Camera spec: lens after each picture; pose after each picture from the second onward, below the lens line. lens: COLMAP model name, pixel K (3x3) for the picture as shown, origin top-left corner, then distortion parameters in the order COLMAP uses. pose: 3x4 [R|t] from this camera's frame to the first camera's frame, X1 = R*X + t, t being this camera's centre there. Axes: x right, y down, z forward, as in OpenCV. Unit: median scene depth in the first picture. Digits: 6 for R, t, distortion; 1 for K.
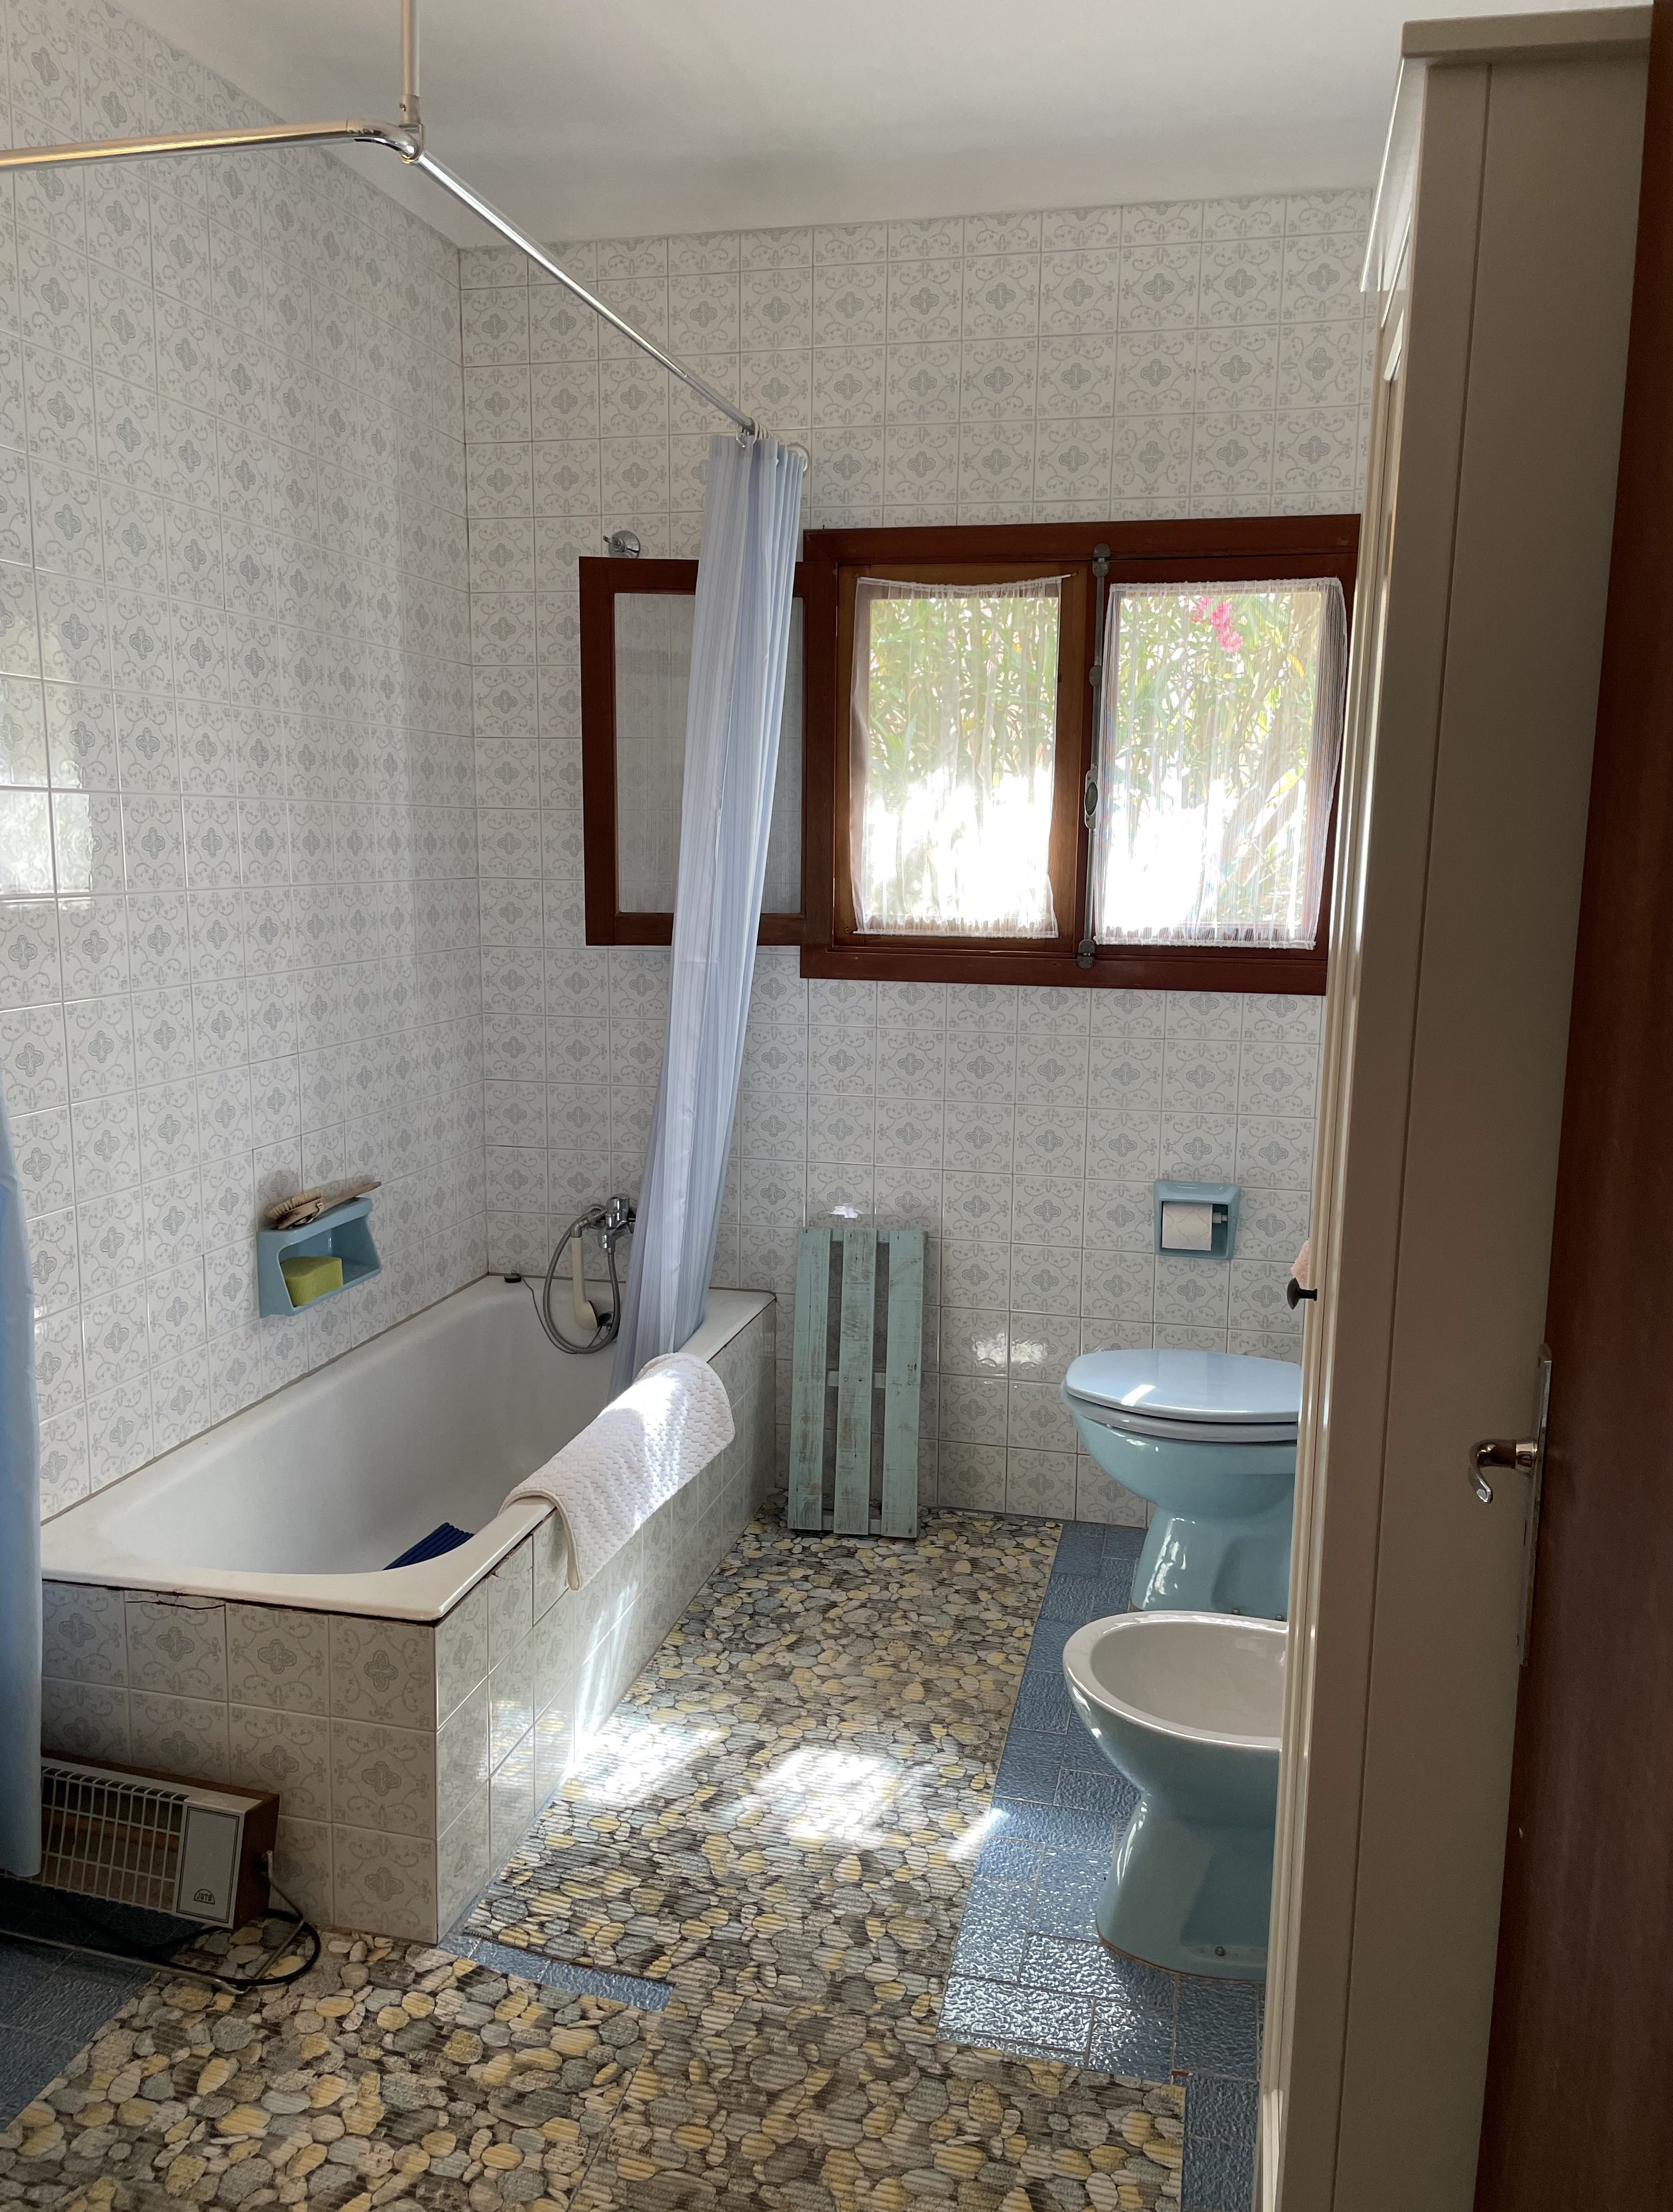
lens RADIAL K [[1697.9, 0, 836.5], [0, 1697.9, 1106.0], [0, 0, 1]] dist [0.089781, -0.110191]
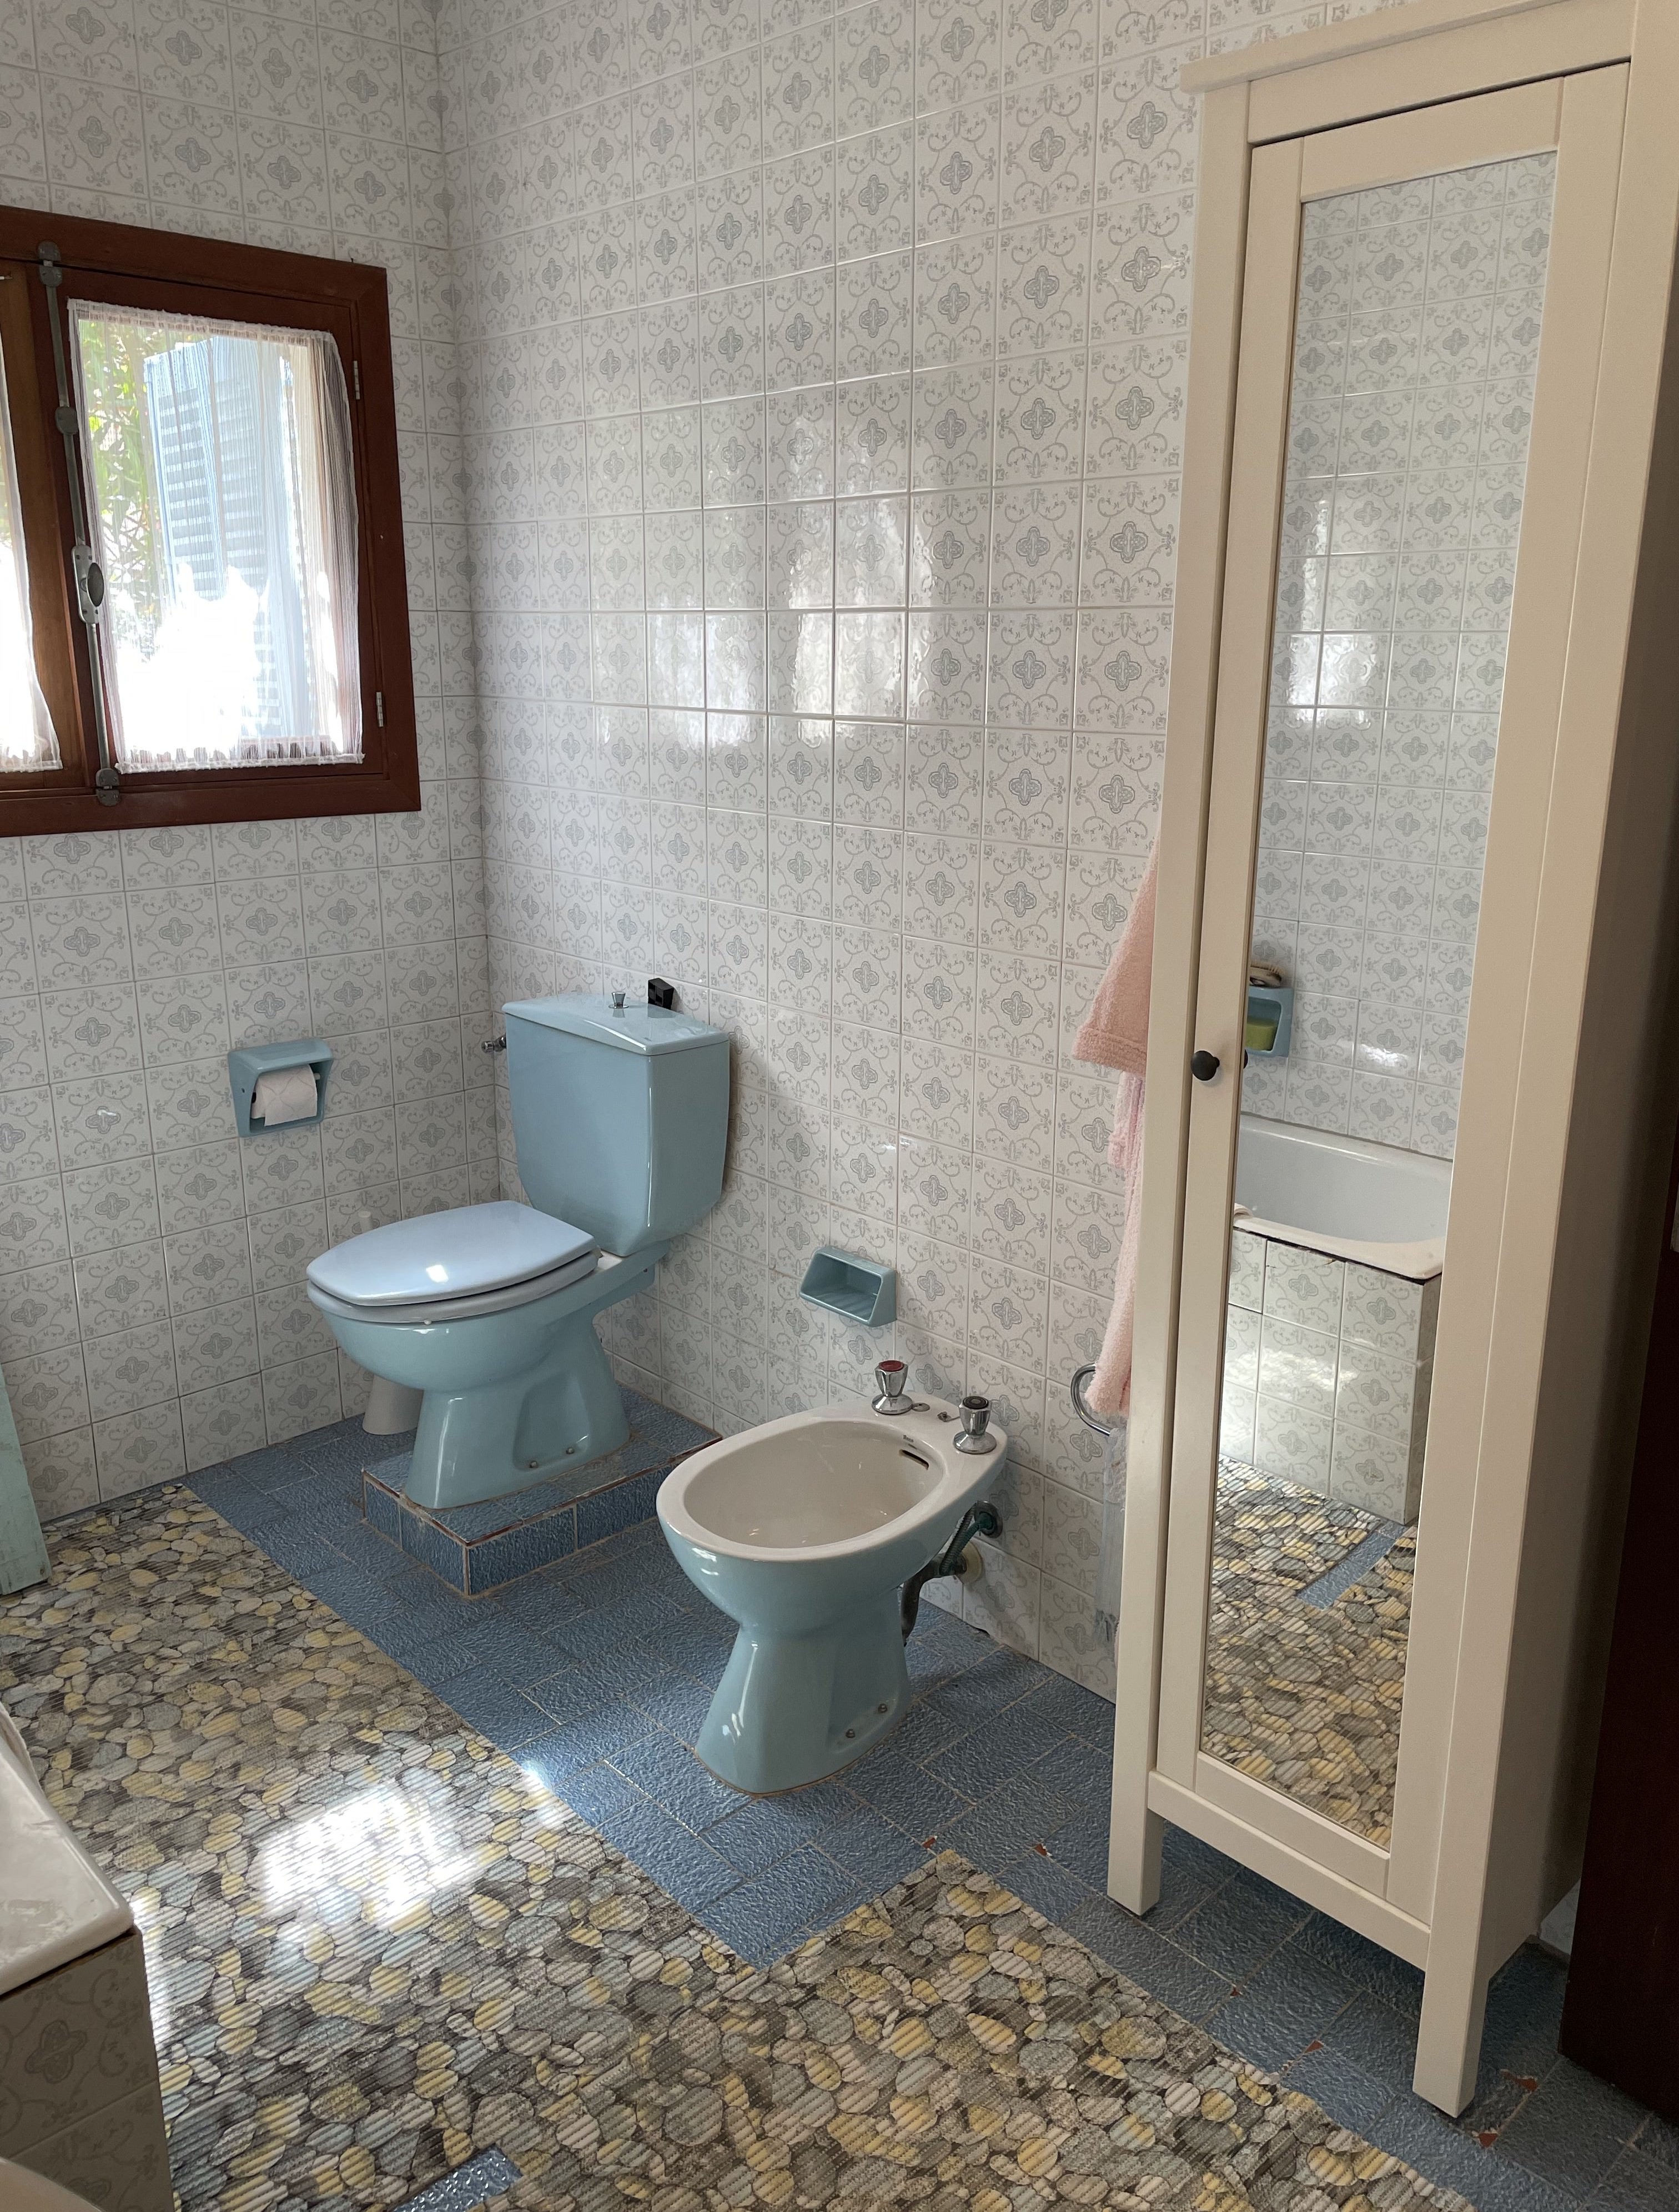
lens RADIAL K [[1707.7, 0, 844.5], [0, 1707.7, 1091.1], [0, 0, 1]] dist [0.093680, -0.122589]
pose [[0.534162, -0.225443, 0.814767, -0.498712], [0.139537, 0.974079, 0.178044, -0.066994], [-0.833787, 0.018586, 0.551774, 0.391213]]
